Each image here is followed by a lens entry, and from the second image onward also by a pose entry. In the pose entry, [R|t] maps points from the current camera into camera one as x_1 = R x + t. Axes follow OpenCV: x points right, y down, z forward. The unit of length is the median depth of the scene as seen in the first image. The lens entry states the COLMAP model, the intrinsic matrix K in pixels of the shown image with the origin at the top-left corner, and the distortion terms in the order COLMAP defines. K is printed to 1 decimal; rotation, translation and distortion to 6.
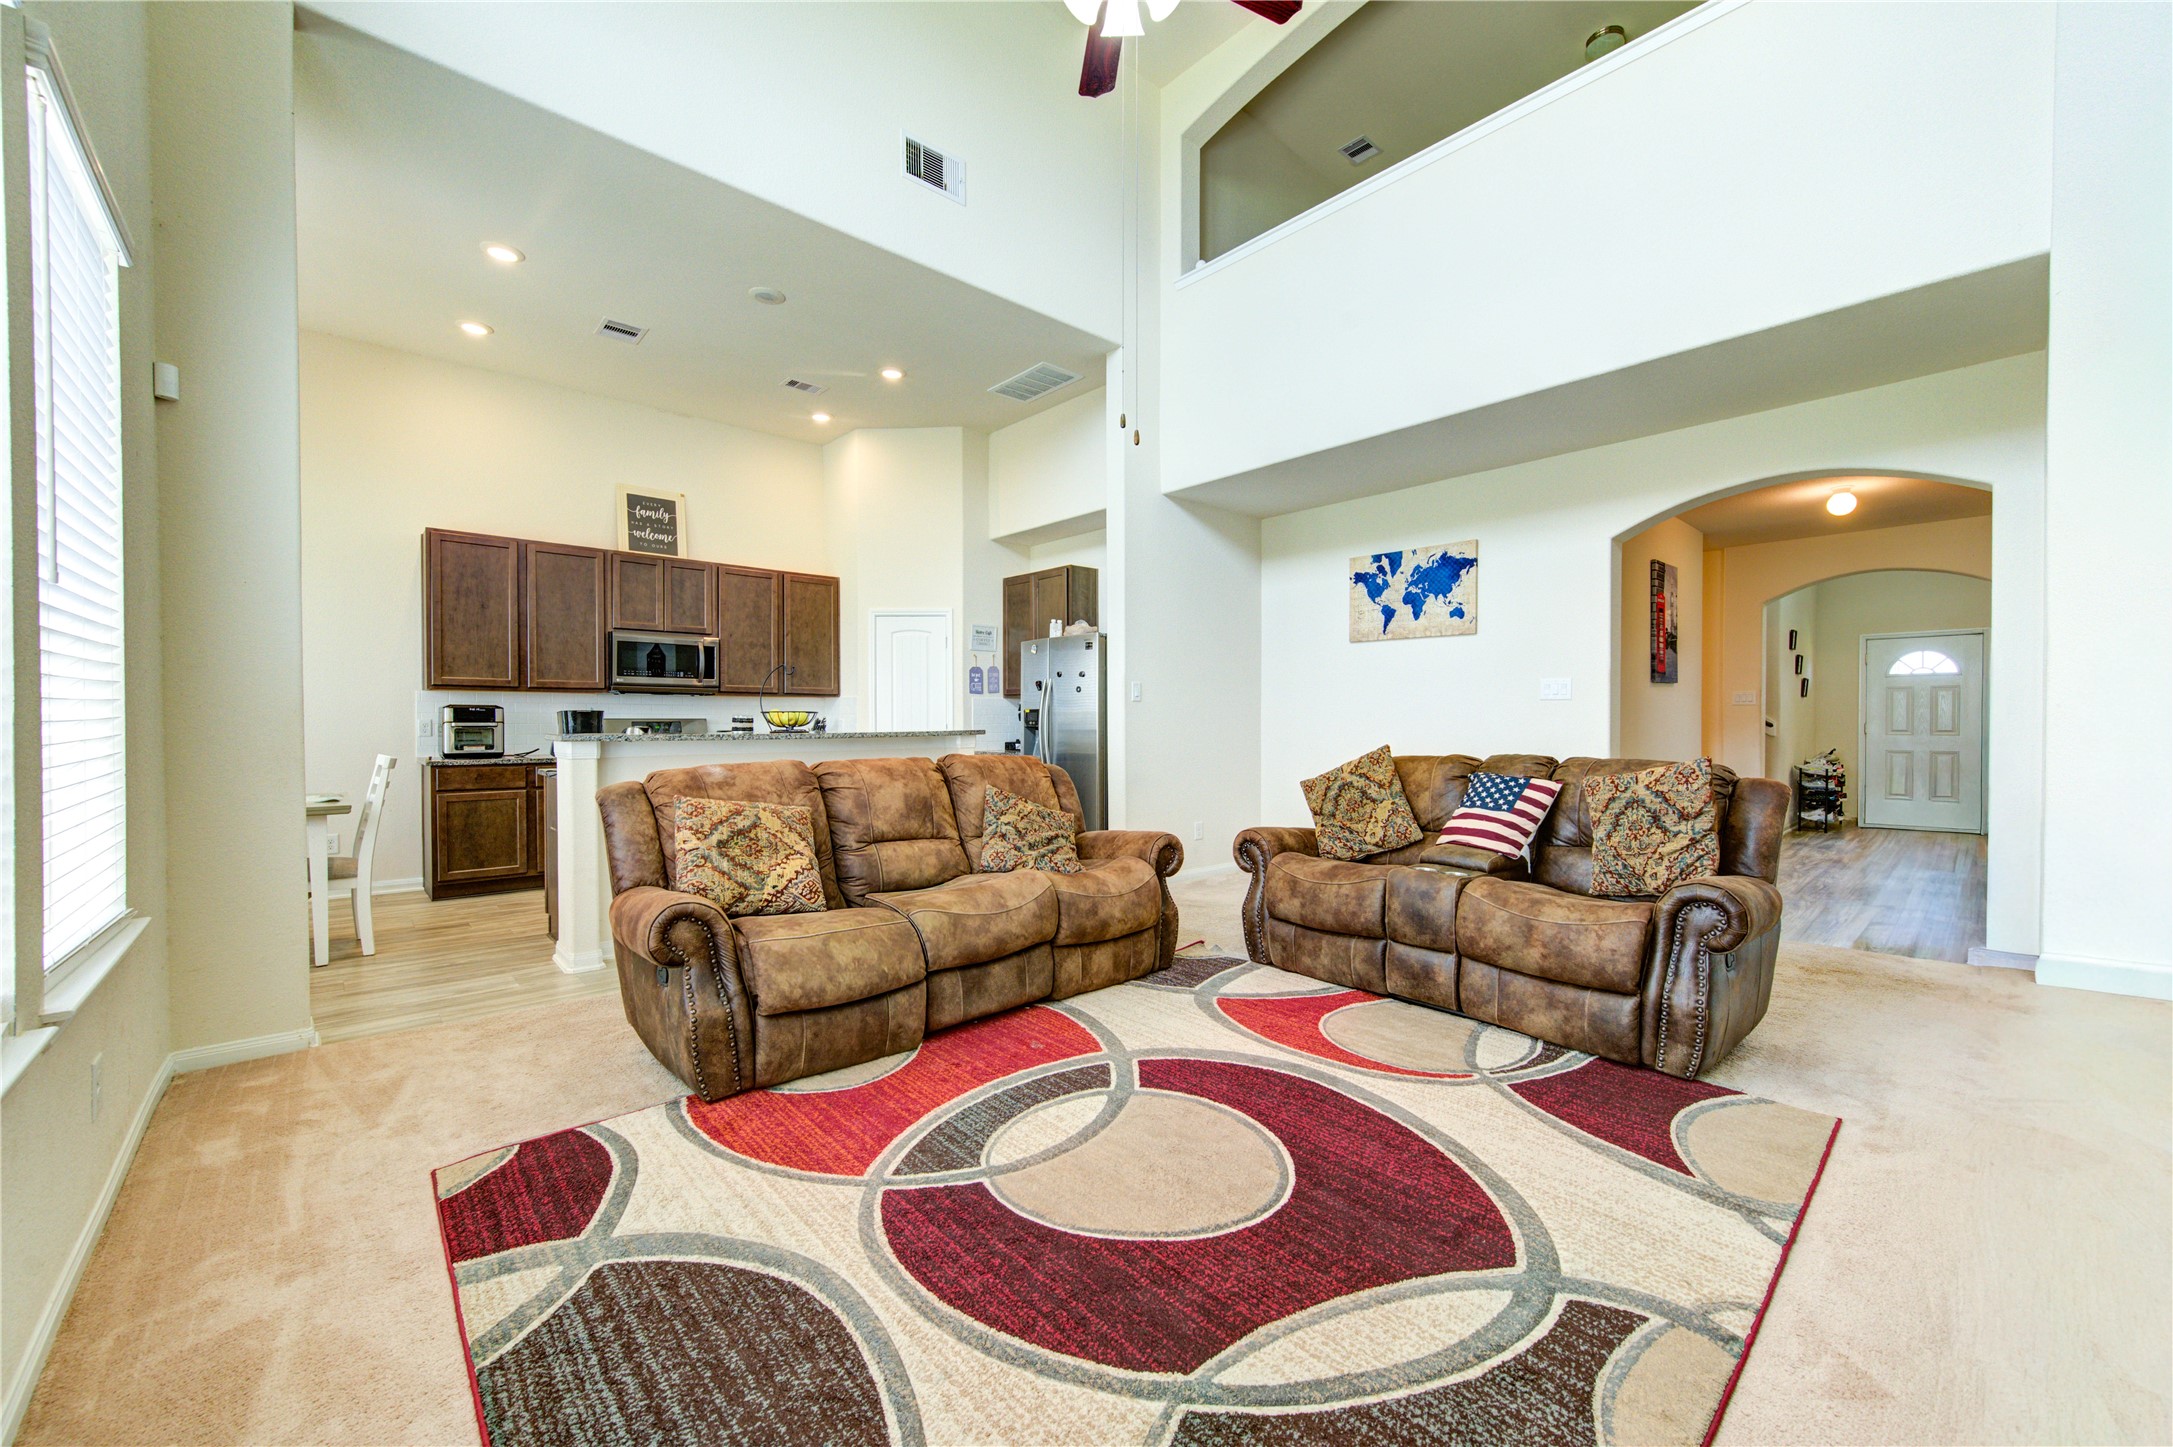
lens RADIAL K [[815.6, 0, 1157.0], [0, 815.6, 725.1], [0, 0, 1]] dist [0.000783, -0.000078]
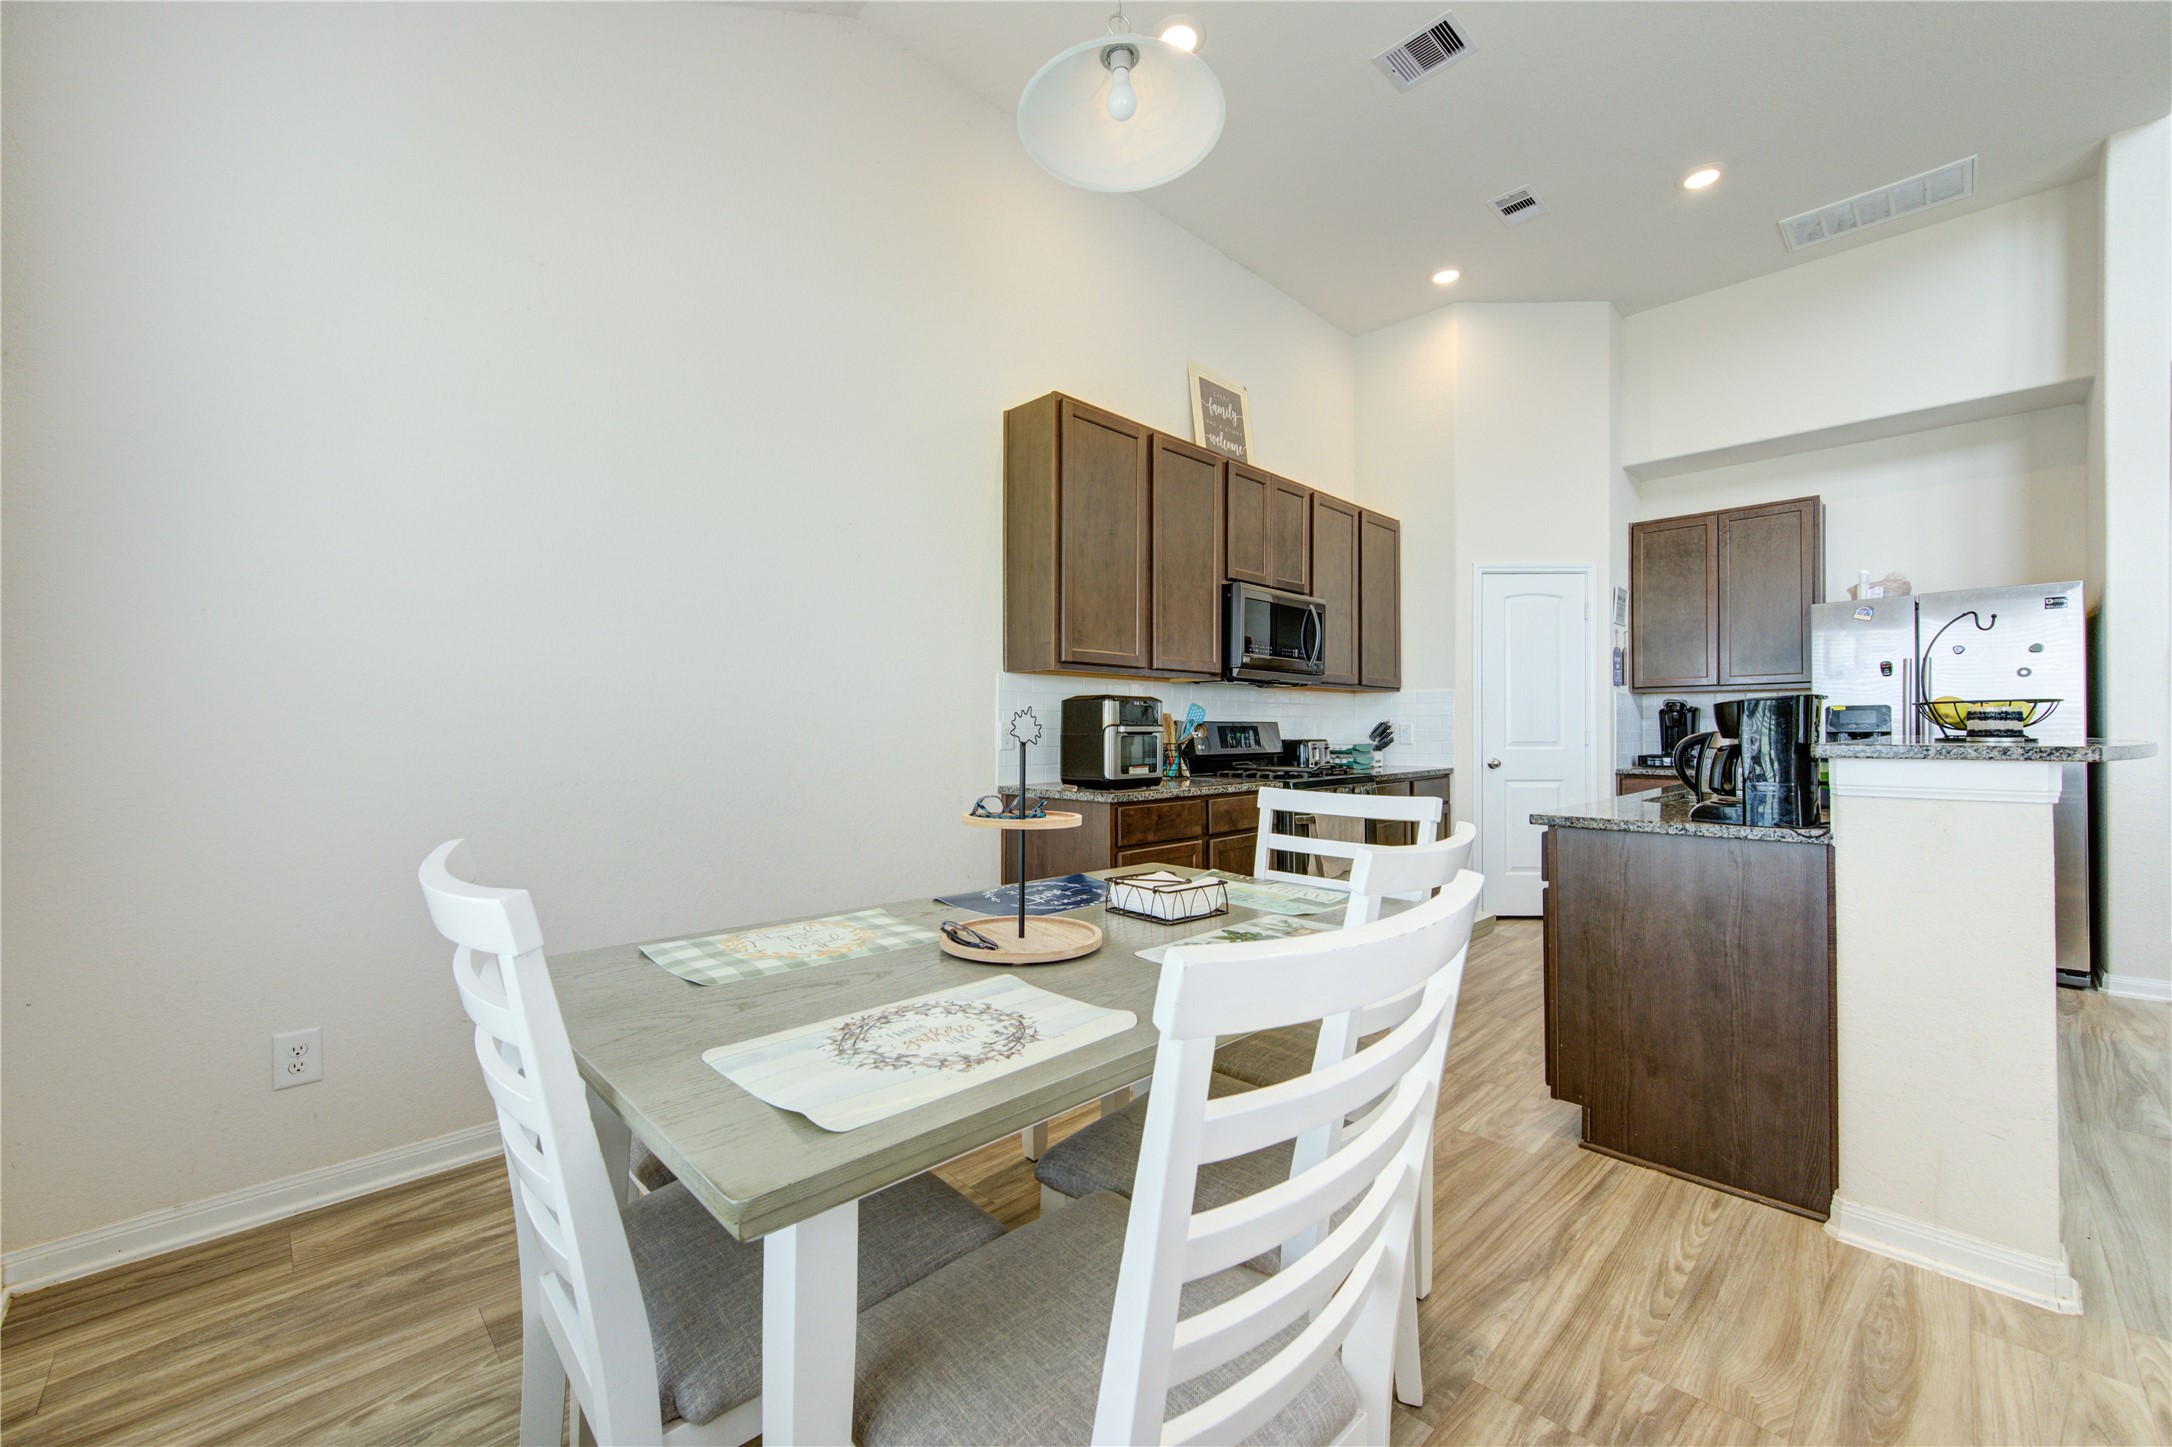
lens RADIAL K [[852.8, 0, 1195.7], [0, 852.8, 726.5], [0, 0, 1]] dist [0.000901, 0.000081]
pose [[0.998761, -0.002200, 0.049709, -0.768659], [0.002747, 0.999936, -0.010938, 0.003559], [-0.049681, 0.011061, 0.998704, 0.360148]]
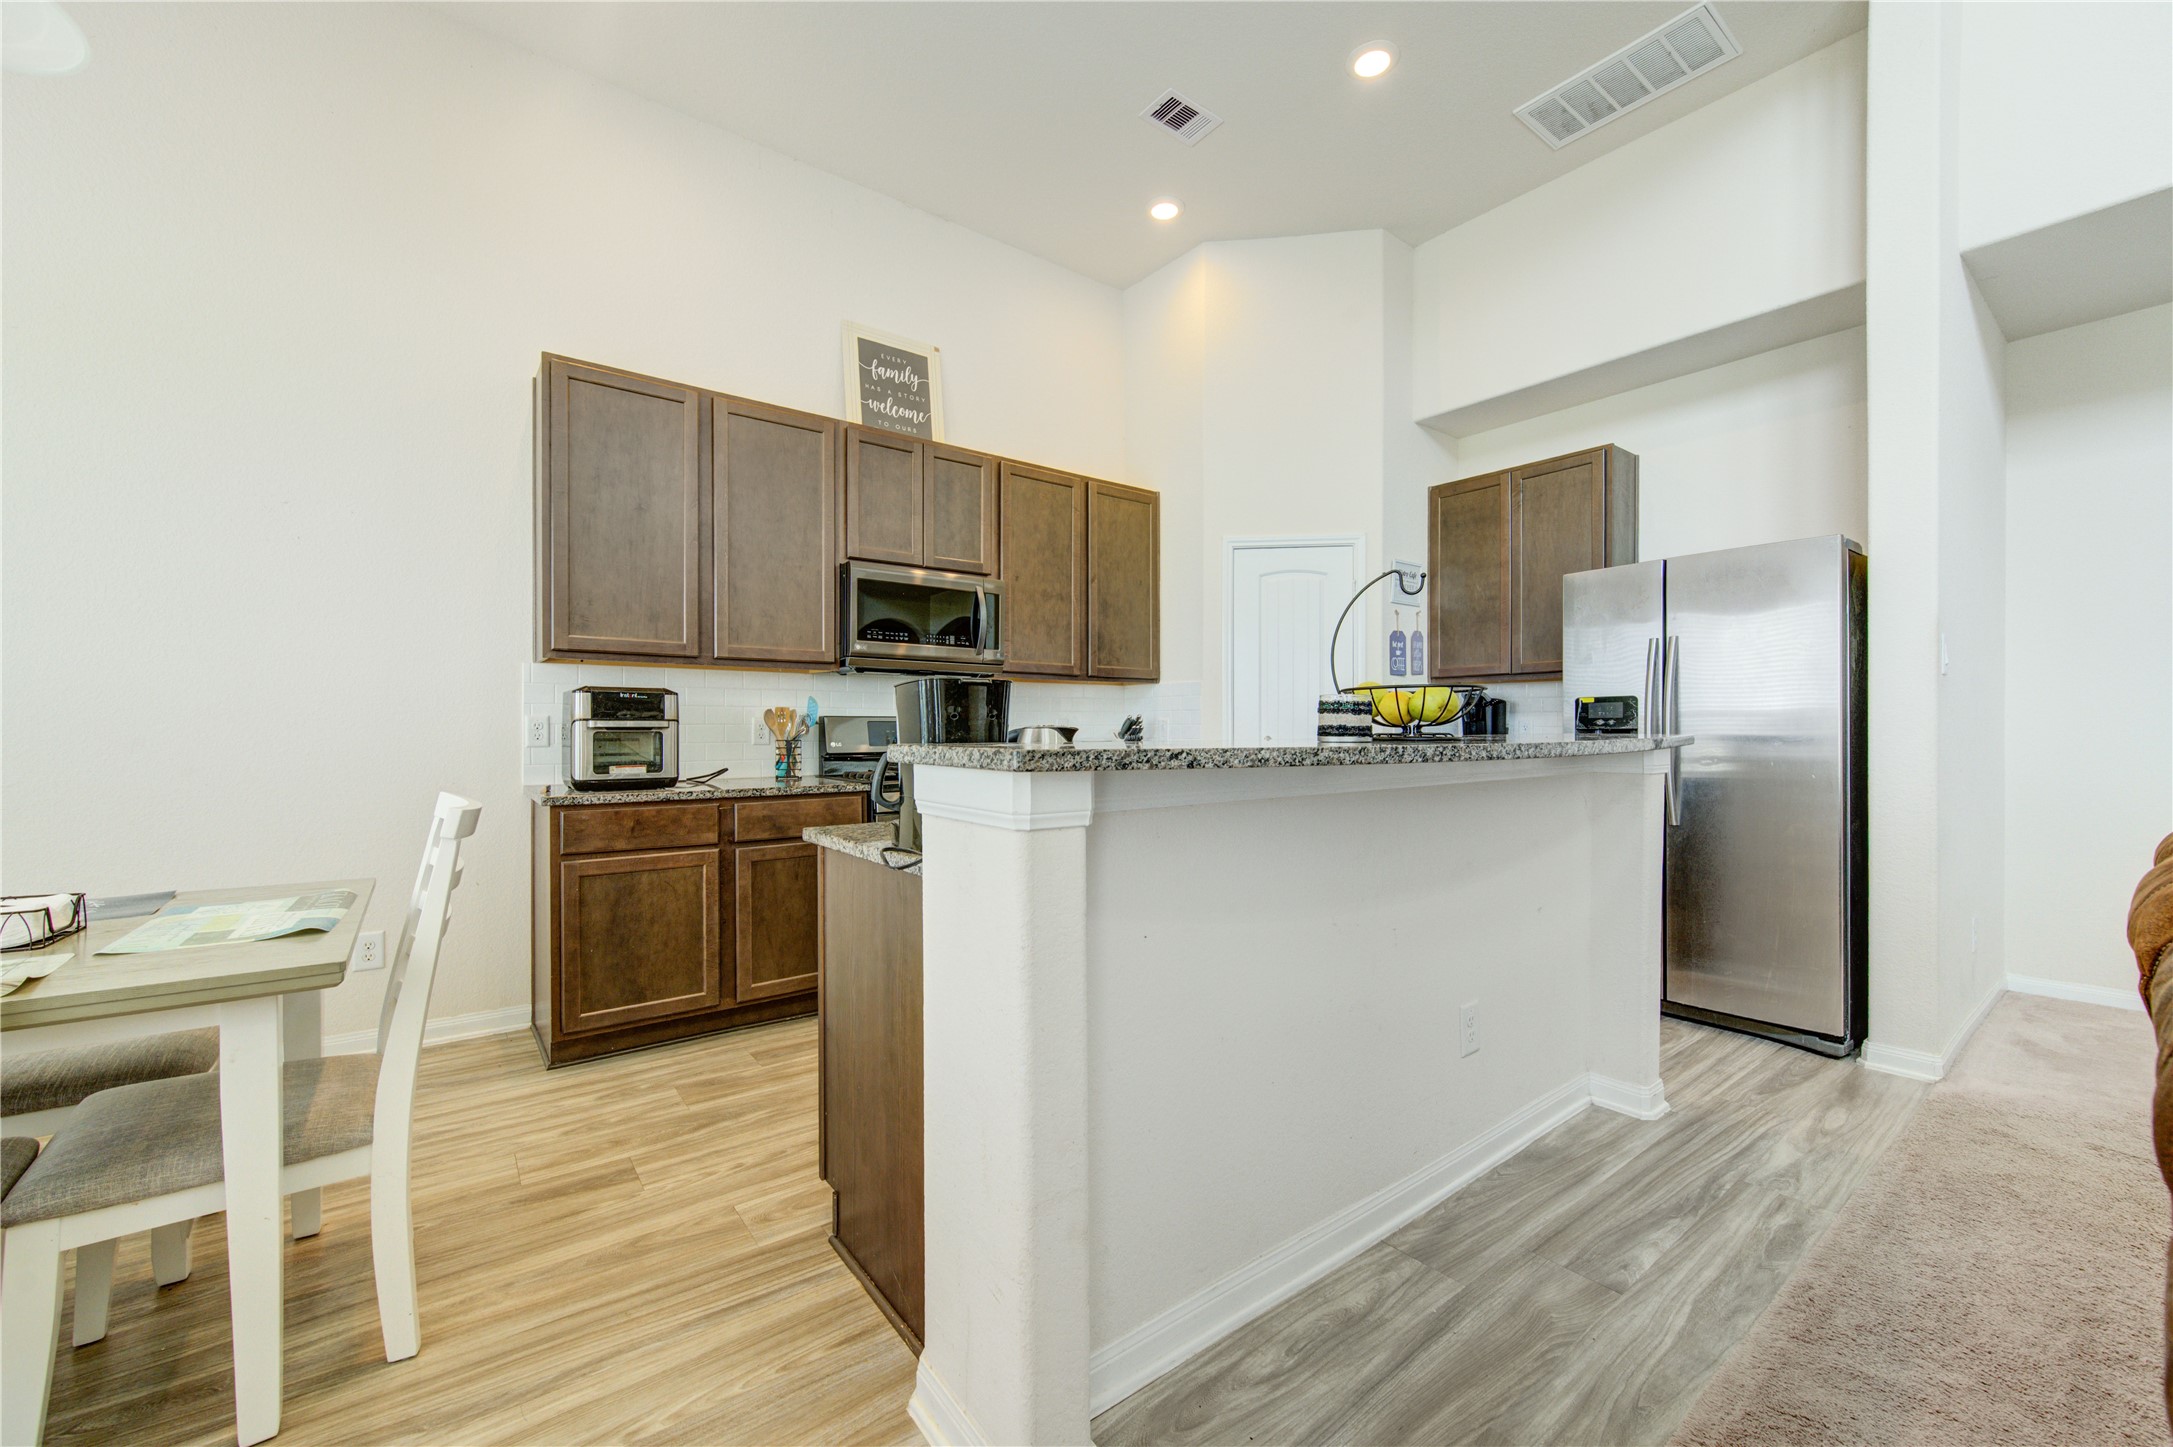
lens RADIAL K [[868.7, 0, 1200.5], [0, 868.7, 727.7], [0, 0, 1]] dist [0.006601, 0.000084]
pose [[0.997389, -0.000692, -0.072206, -0.397481], [0.000361, 0.999989, -0.004594, 0.003679], [0.072209, 0.004555, 0.997379, 0.433149]]
